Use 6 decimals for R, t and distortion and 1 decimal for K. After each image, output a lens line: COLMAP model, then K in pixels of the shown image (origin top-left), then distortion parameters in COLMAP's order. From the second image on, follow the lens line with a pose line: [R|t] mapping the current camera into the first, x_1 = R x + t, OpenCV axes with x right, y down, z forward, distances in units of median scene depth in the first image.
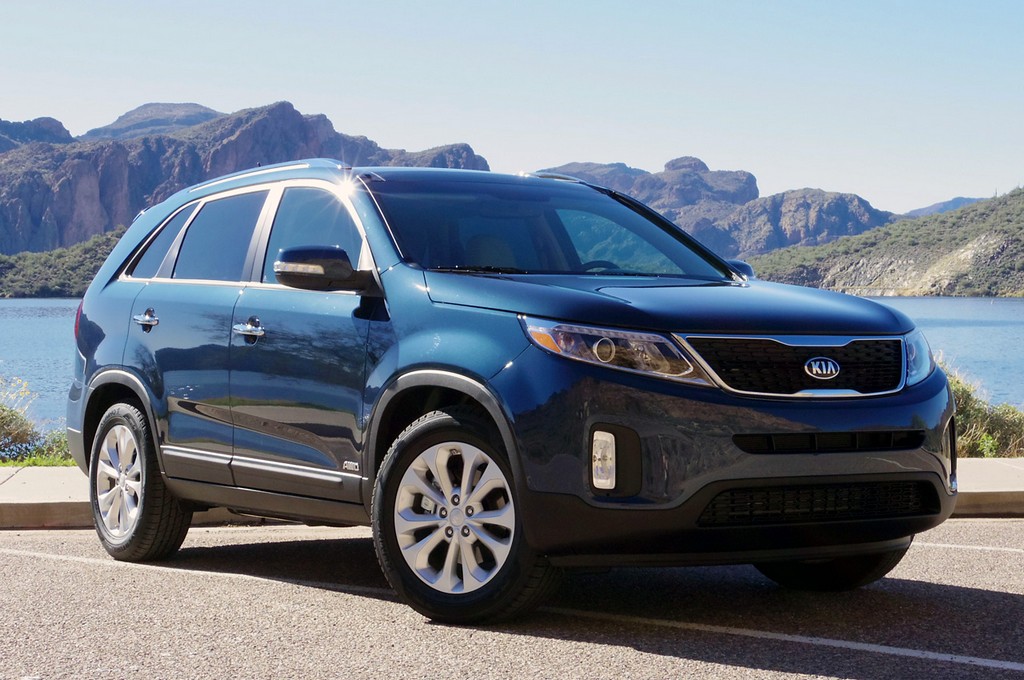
lens RADIAL K [[1963.7, 0, 509.4], [0, 1963.7, 339.2], [0, 0, 1]] dist [0.053132, 0.000000]
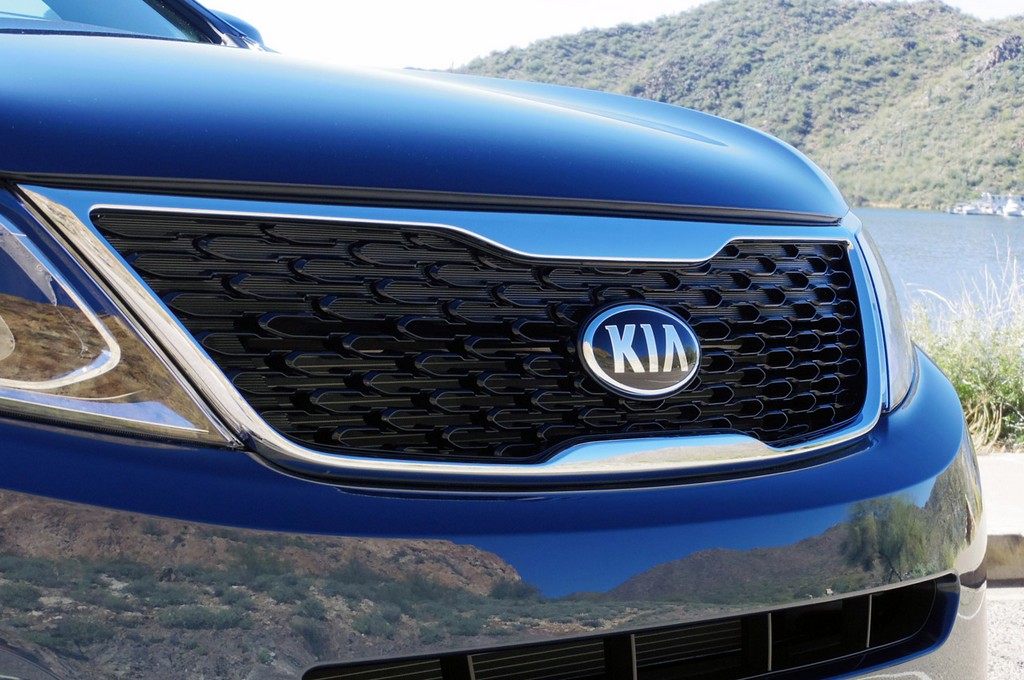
lens RADIAL K [[2472.1, 0, 513.0], [0, 2472.1, 347.2], [0, 0, 1]] dist [-0.019205, 0.000000]
pose [[0.964300, 0.011664, 0.264556, 0.059943], [-0.023526, 0.998853, 0.041714, 0.001778], [-0.263766, -0.046449, 0.963468, 0.688307]]
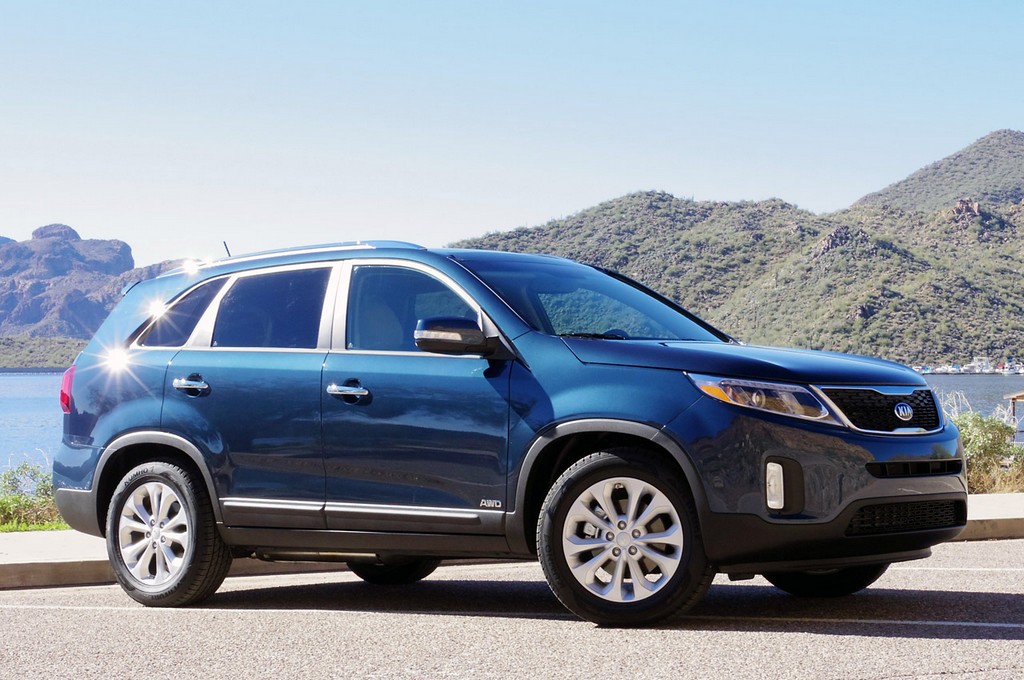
lens RADIAL K [[2062.3, 0, 512.3], [0, 2062.3, 339.2], [0, 0, 1]] dist [0.013030, 0.000000]
pose [[0.954124, -0.004154, 0.299381, -0.472941], [0.015485, 0.999250, -0.035486, 0.011084], [-0.299010, 0.038494, 0.953473, -0.199646]]
